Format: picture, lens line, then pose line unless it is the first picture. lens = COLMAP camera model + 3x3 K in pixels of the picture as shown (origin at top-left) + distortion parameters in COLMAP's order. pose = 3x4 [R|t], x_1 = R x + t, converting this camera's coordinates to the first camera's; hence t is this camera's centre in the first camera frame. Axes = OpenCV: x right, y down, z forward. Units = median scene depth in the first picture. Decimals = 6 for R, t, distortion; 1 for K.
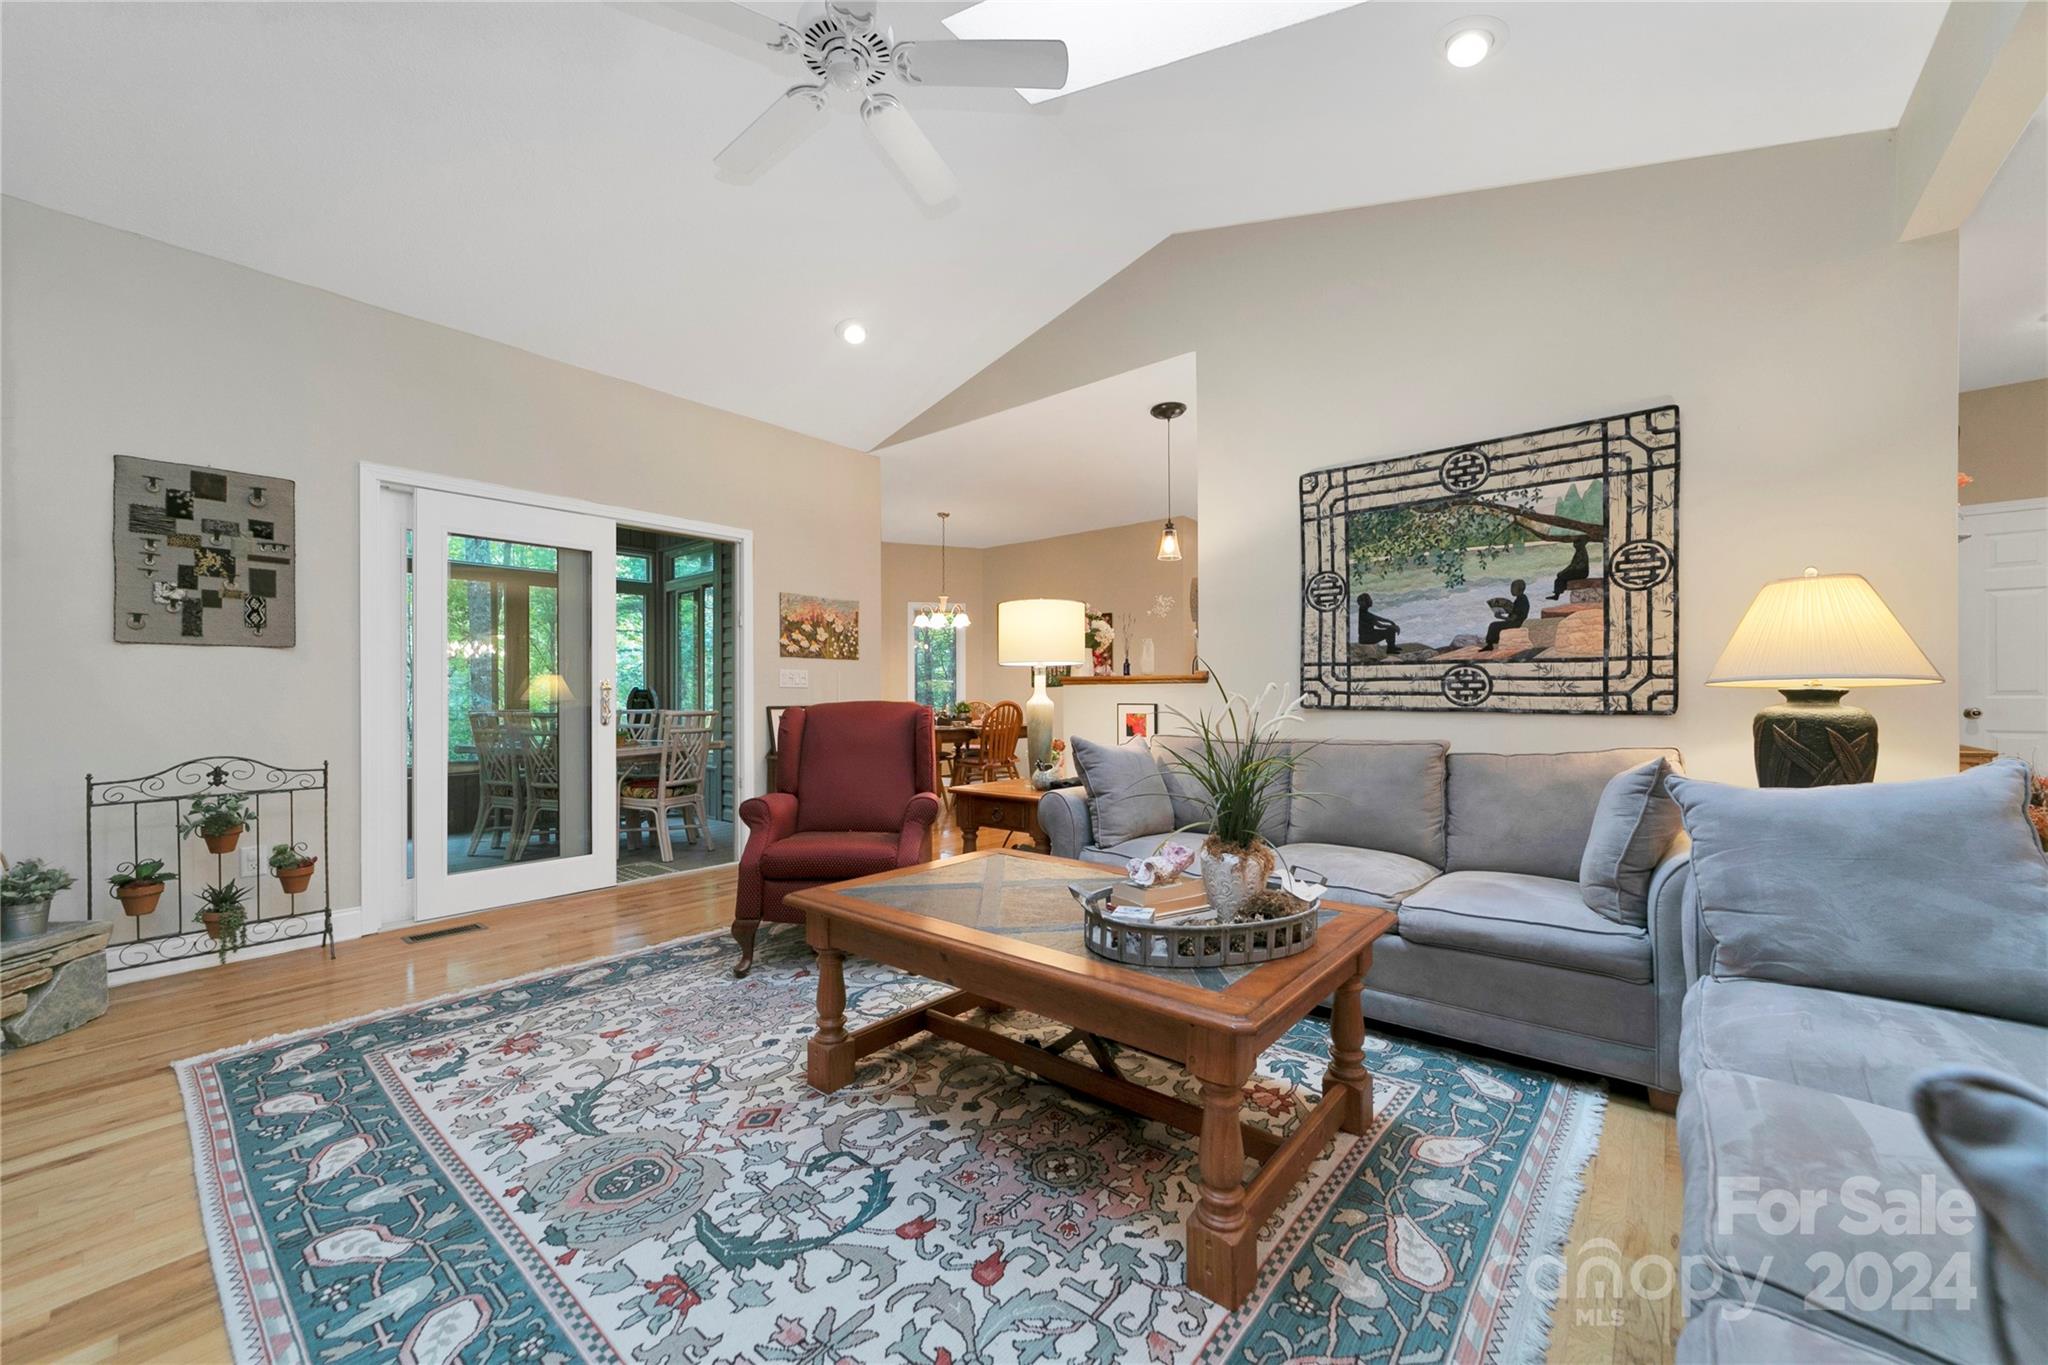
lens RADIAL K [[779.6, 0, 1032.3], [0, 779.6, 691.4], [0, 0, 1]] dist [-0.012052, 0.000247]
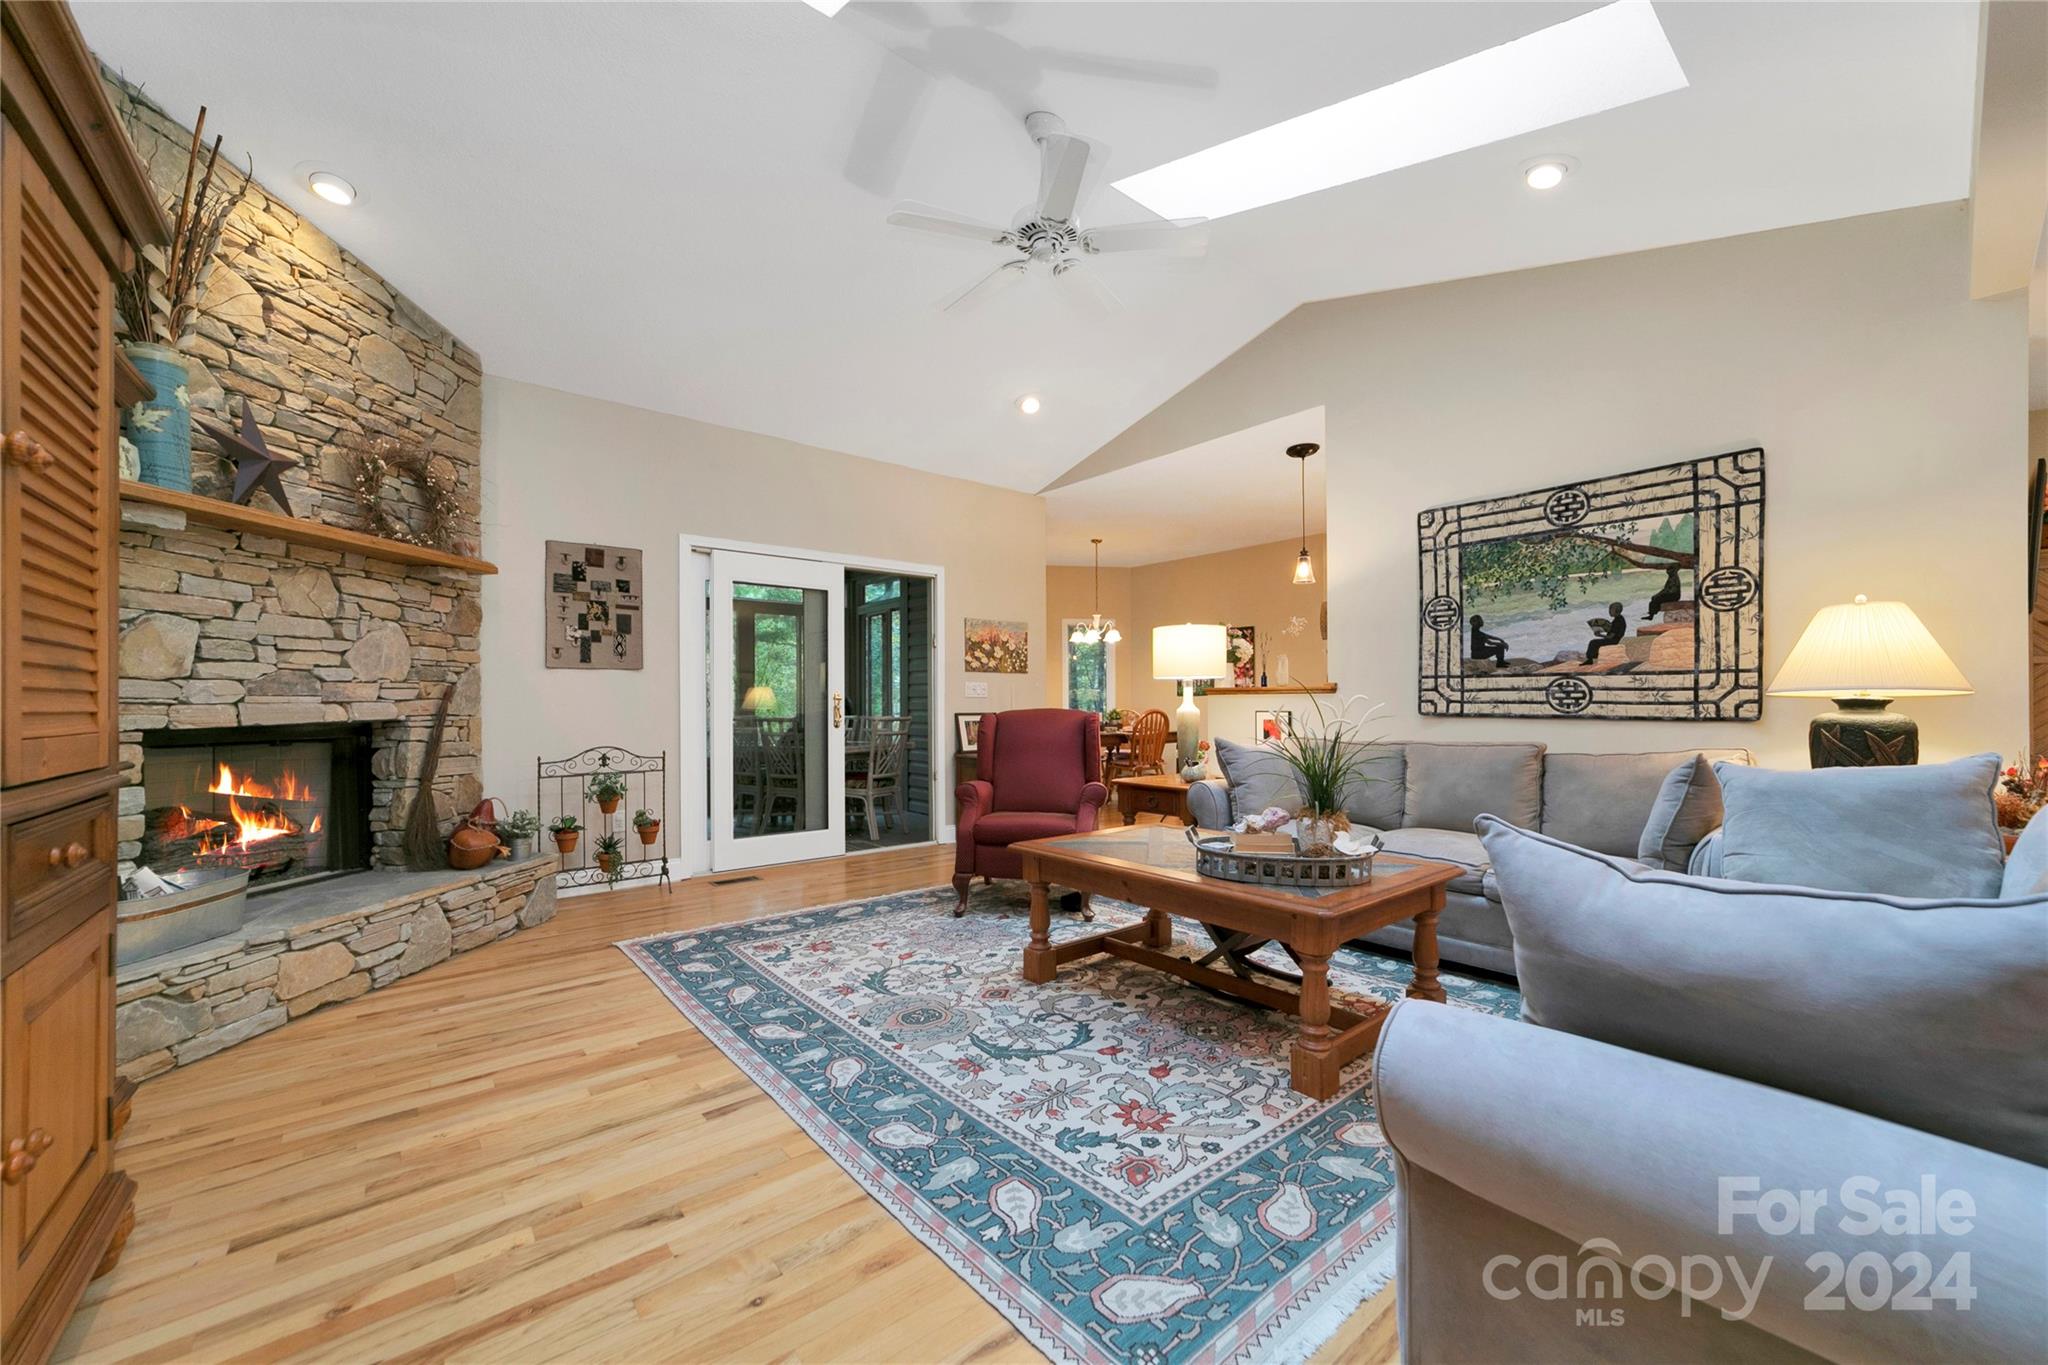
lens RADIAL K [[779.6, 0, 1030.2], [0, 779.6, 698.0], [0, 0, 1]] dist [-0.012052, 0.000247]
pose [[0.983196, -0.001318, -0.182548, -0.012429], [0.000840, 0.999996, -0.002692, -0.001345], [0.182551, 0.002494, 0.983193, -0.282180]]
